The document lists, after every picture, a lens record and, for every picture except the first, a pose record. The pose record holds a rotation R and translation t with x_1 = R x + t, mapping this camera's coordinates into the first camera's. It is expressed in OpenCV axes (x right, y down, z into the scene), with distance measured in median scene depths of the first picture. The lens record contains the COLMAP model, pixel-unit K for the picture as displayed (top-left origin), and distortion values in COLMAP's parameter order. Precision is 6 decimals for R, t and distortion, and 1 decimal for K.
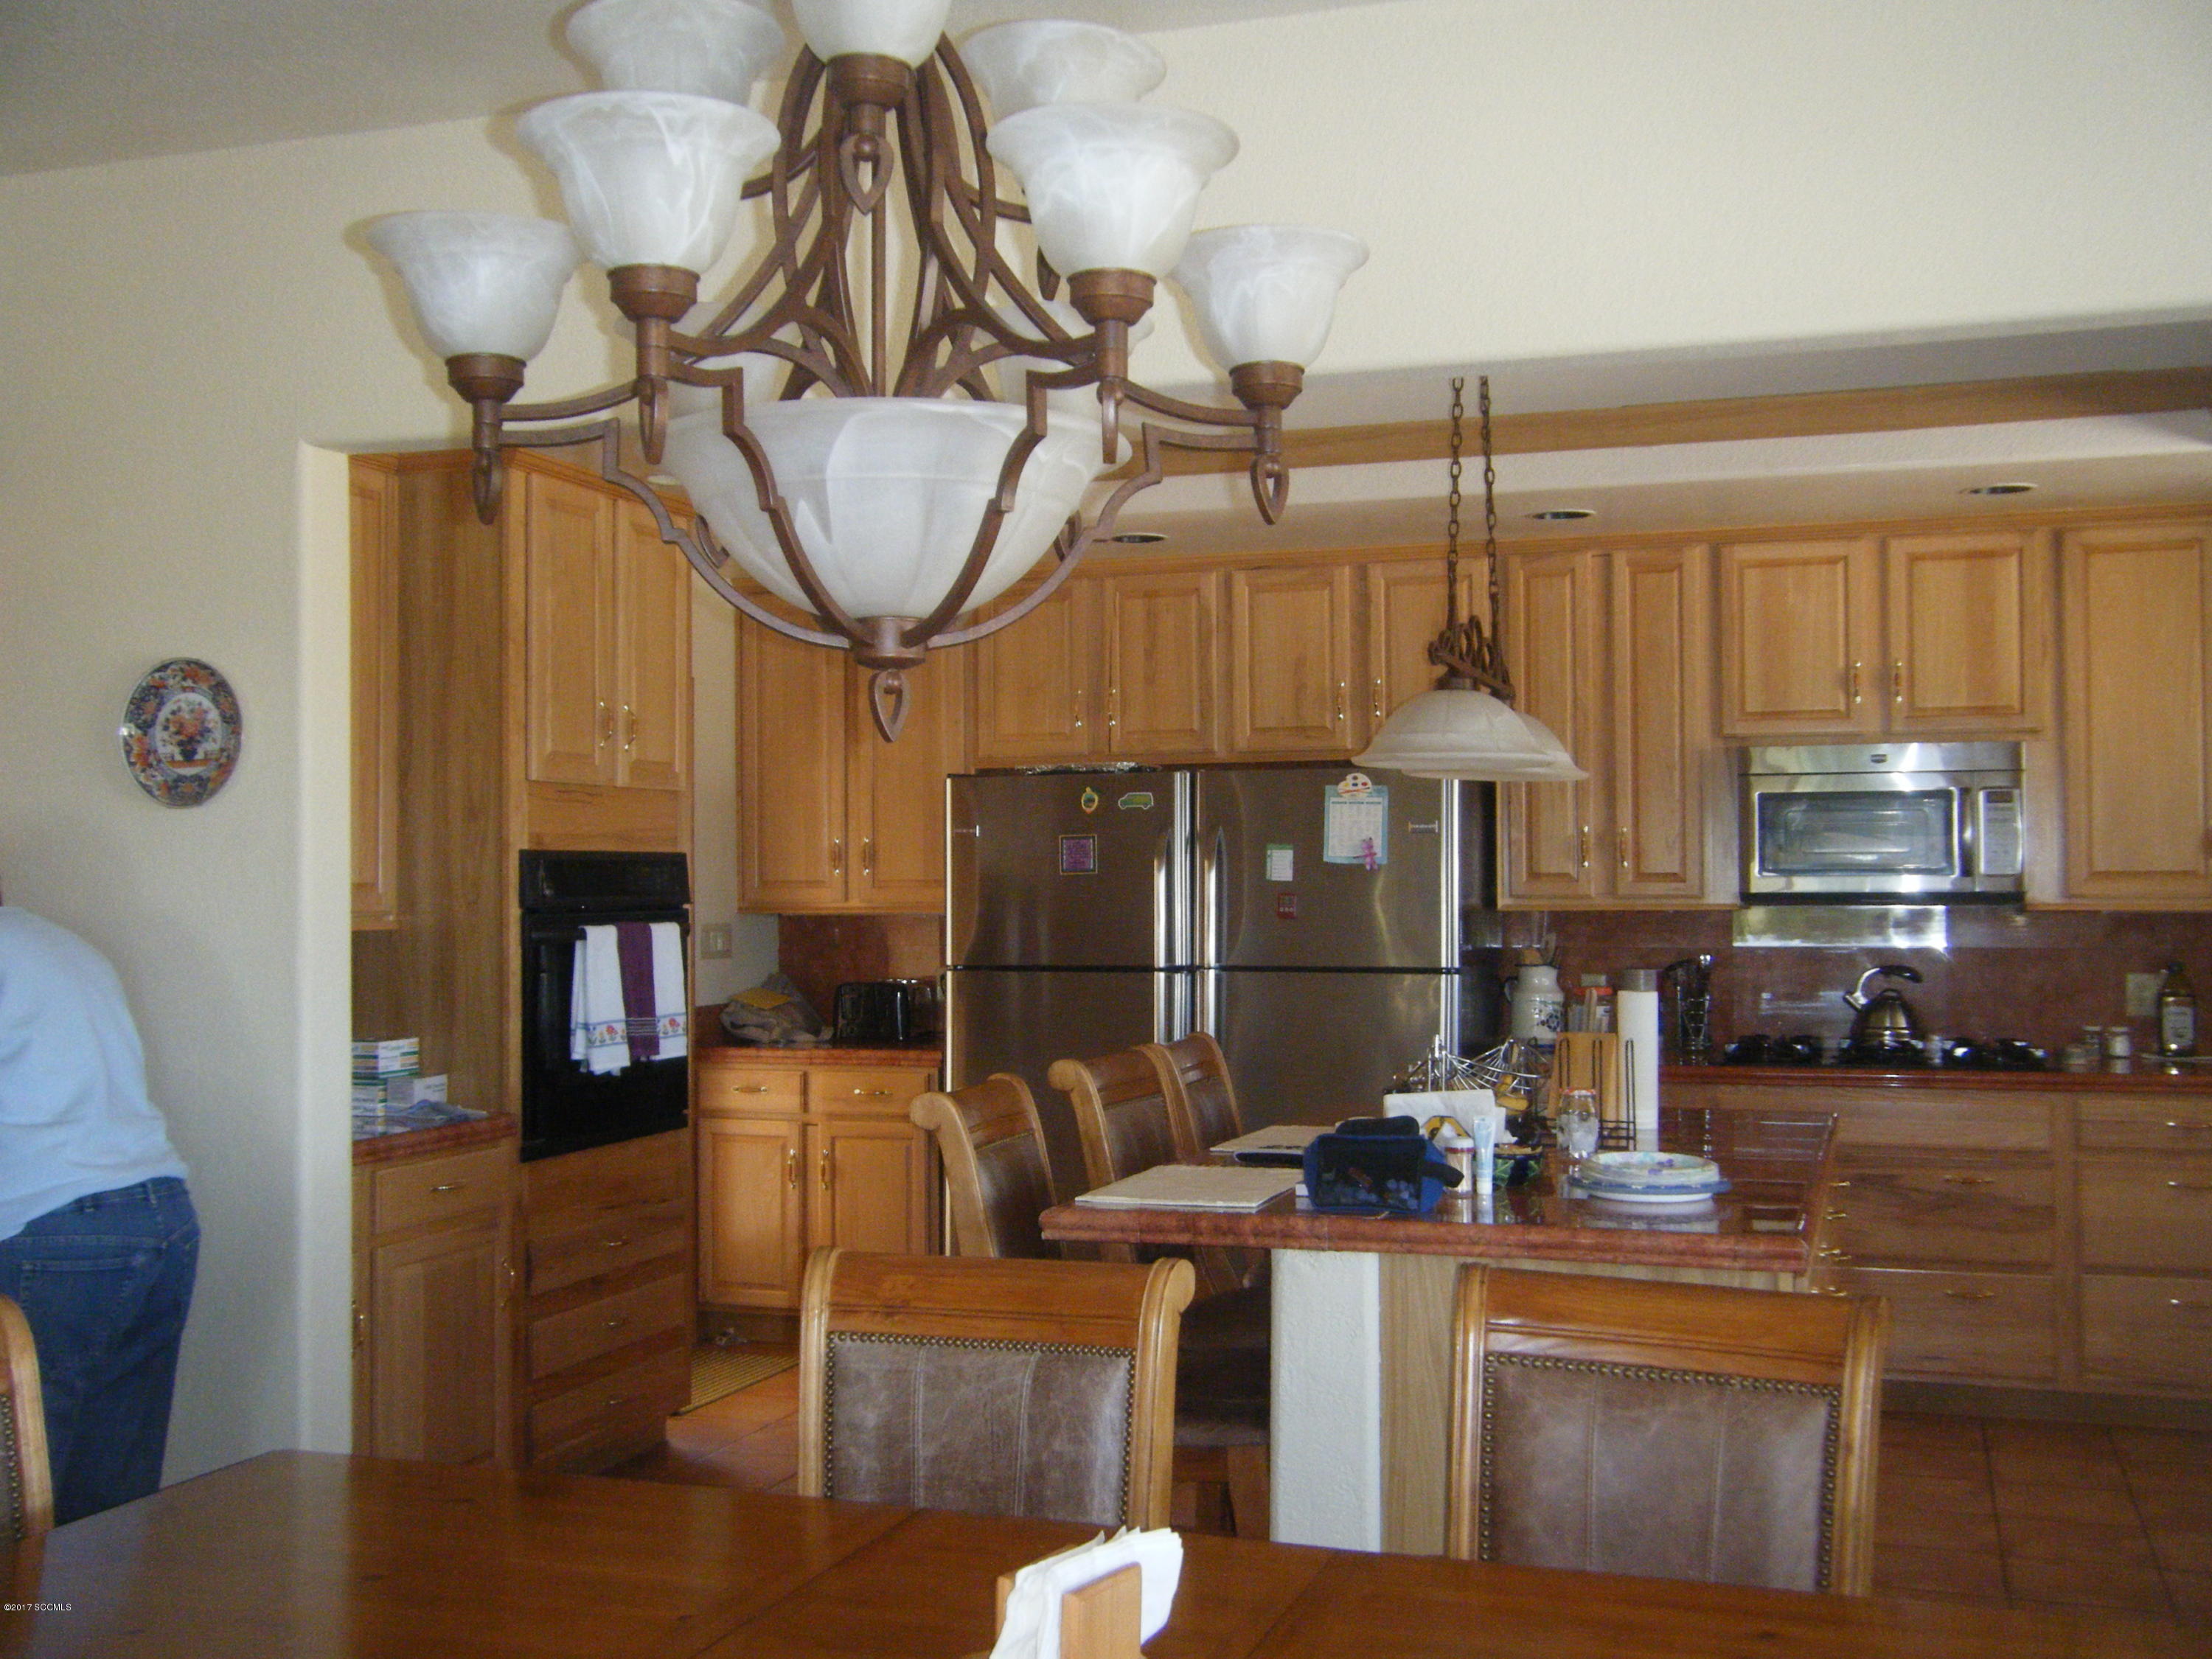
lens RADIAL K [[2284.9, 0, 1131.0], [0, 2284.9, 818.7], [0, 0, 1]] dist [-0.010622, 0.026636]
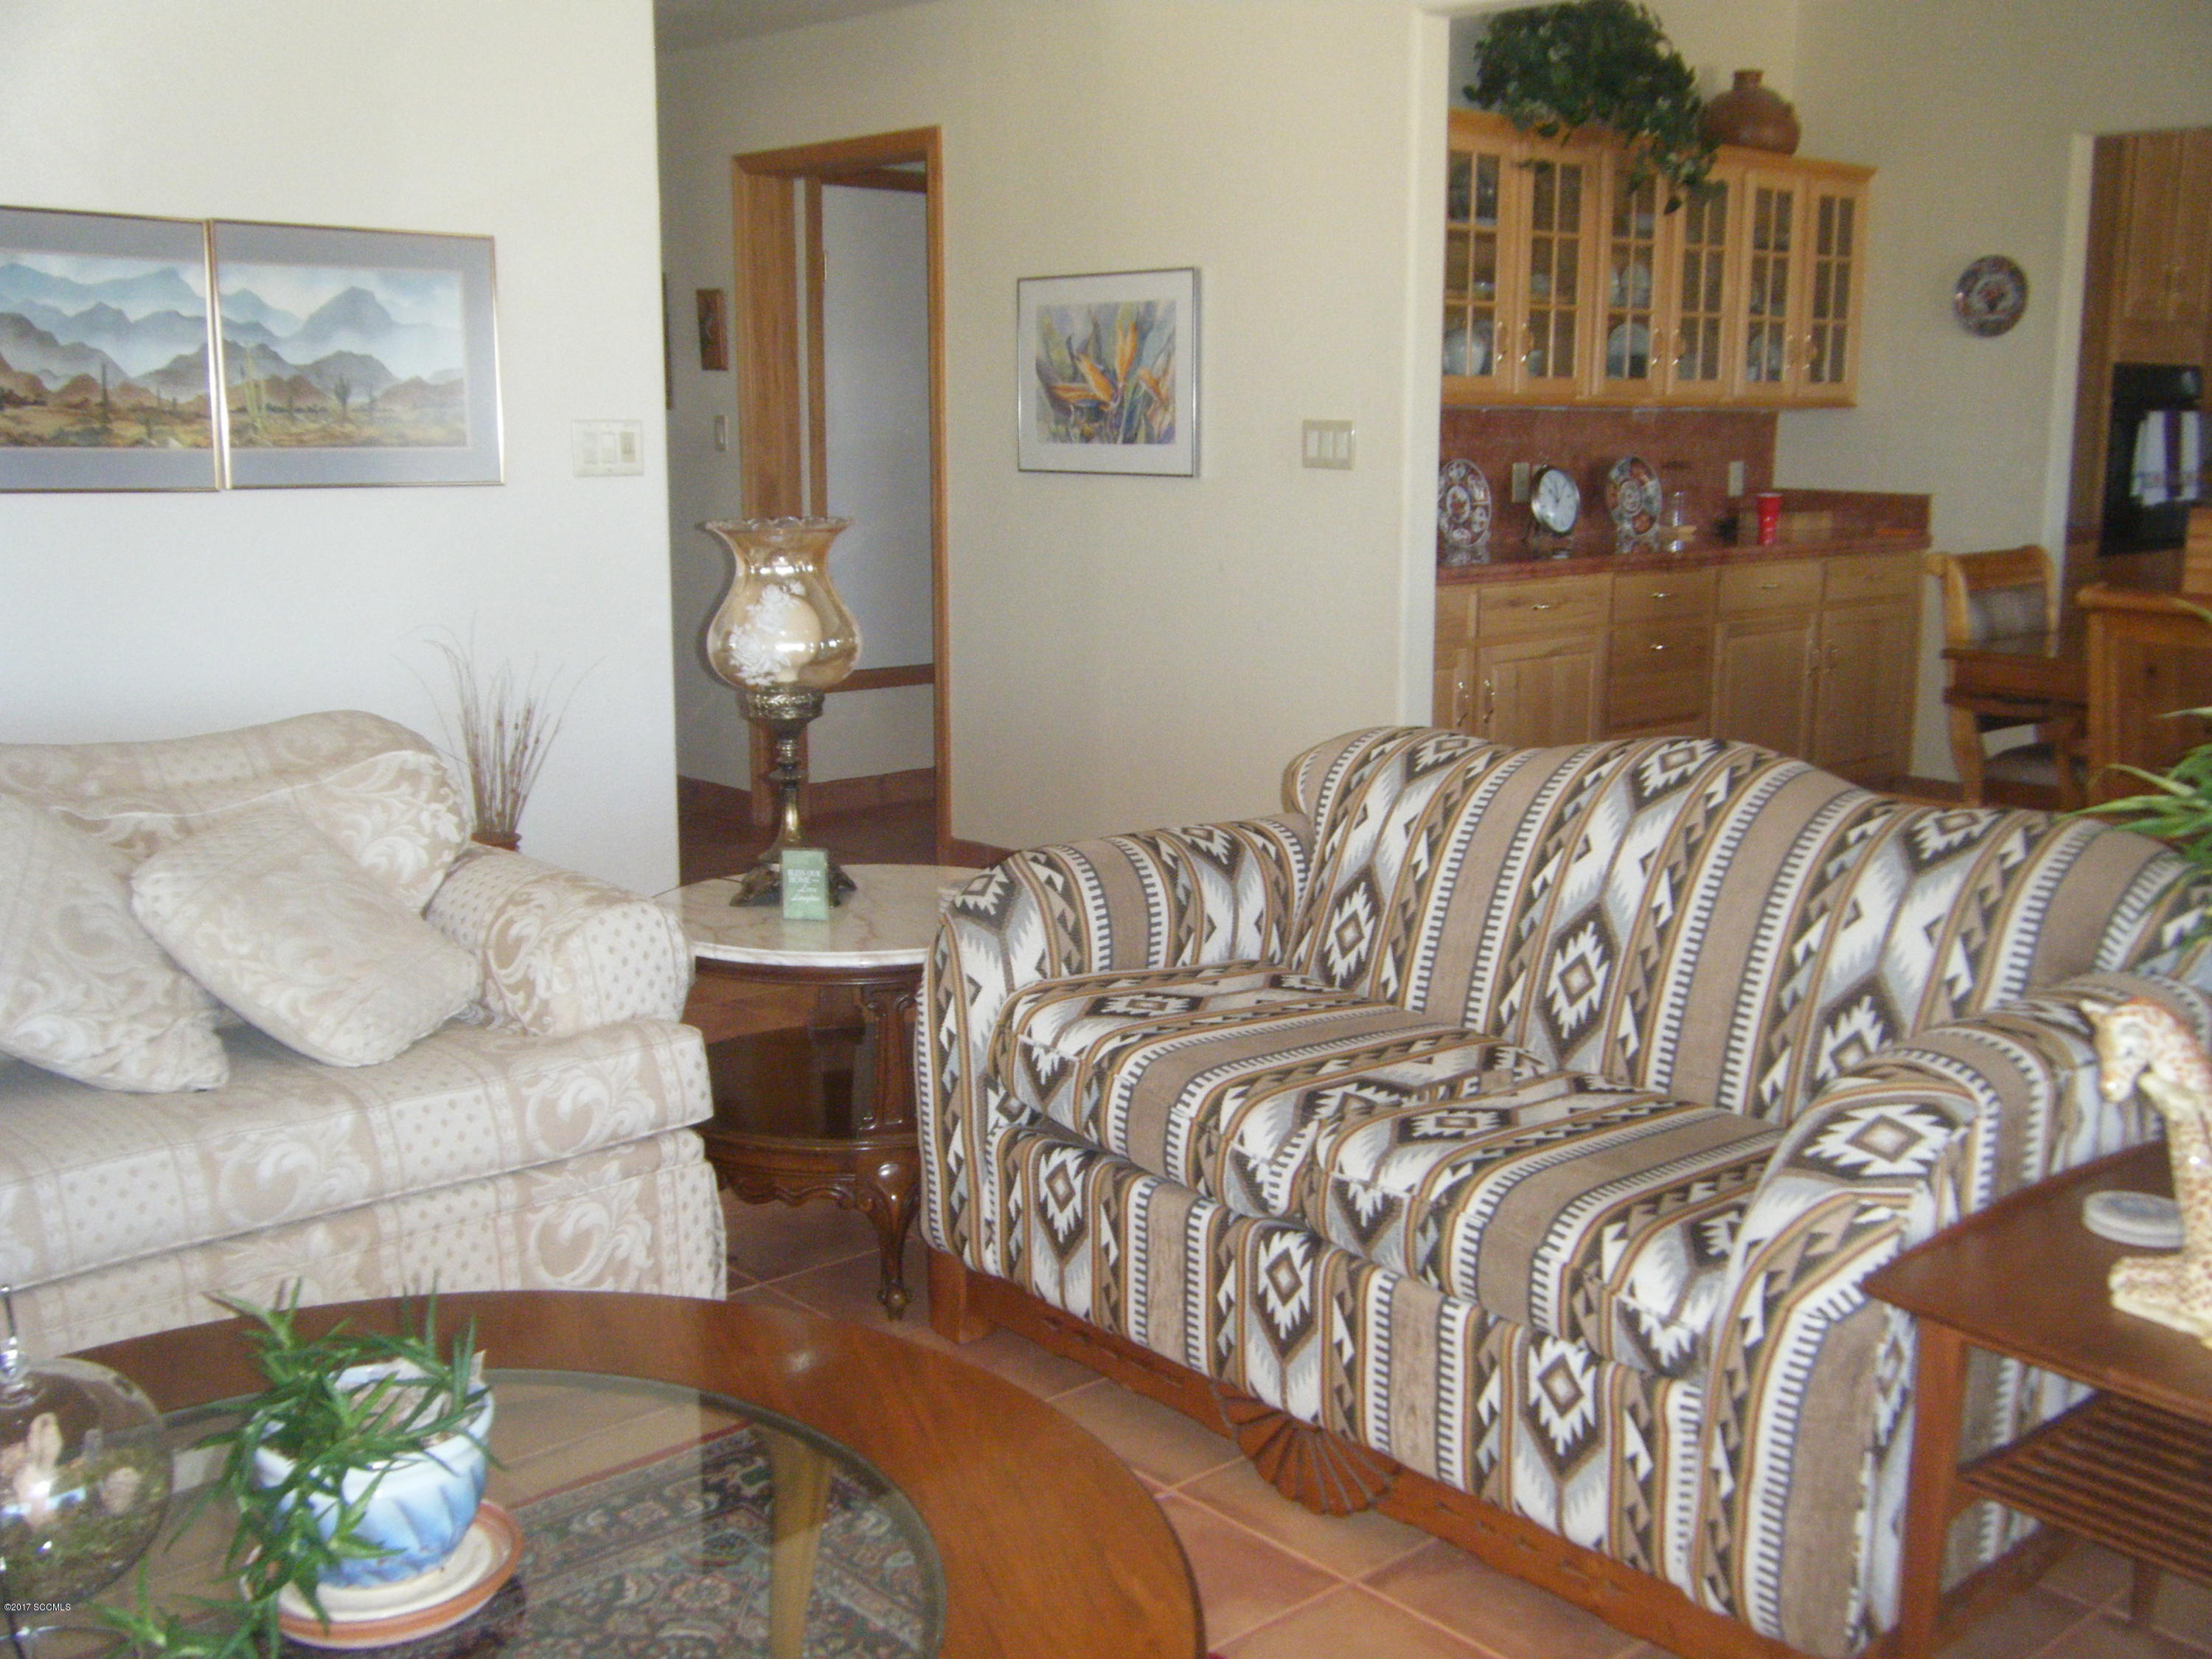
lens RADIAL K [[2284.9, 0, 1131.0], [0, 2284.9, 818.7], [0, 0, 1]] dist [-0.010622, 0.026636]
pose [[0.870014, 0.101266, -0.482515, -0.048980], [0.000493, 0.978500, 0.206247, -0.002957], [0.493027, -0.179676, 0.851259, -0.625884]]
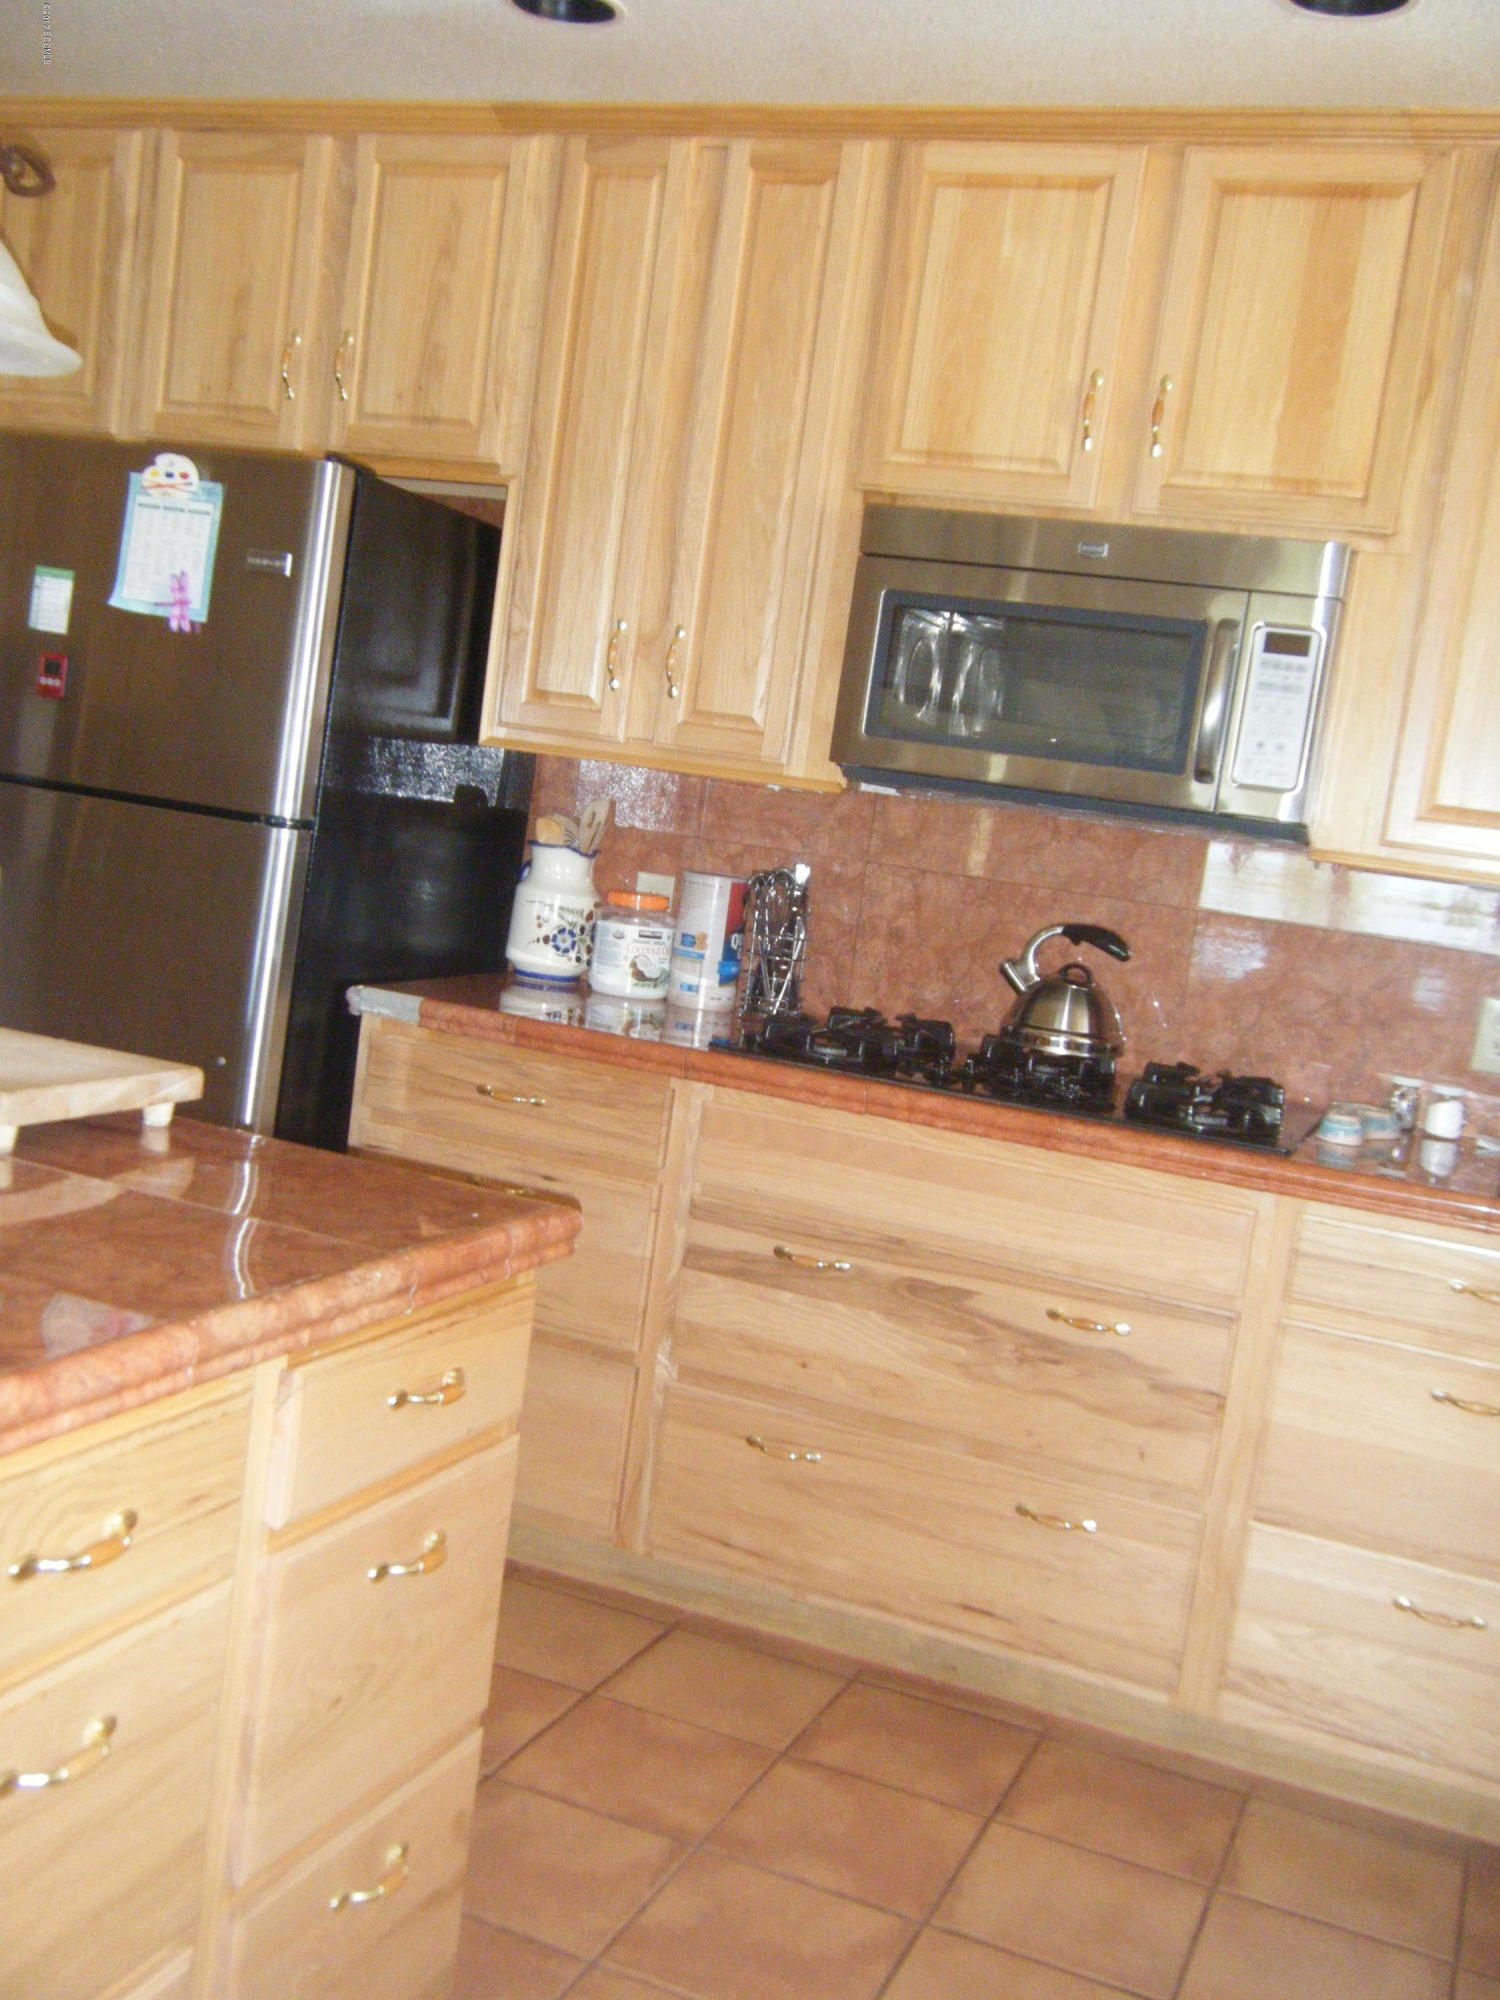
lens RADIAL K [[2045.2, 0, 750.0], [0, 2045.2, 1000.0], [0, 0, 1]] dist [0.005823, 0.021033]
pose [[0.988660, 0.143390, -0.044620, 0.276784], [-0.135833, 0.980580, 0.141462, 0.021071], [0.064038, -0.133797, 0.988938, 0.479531]]
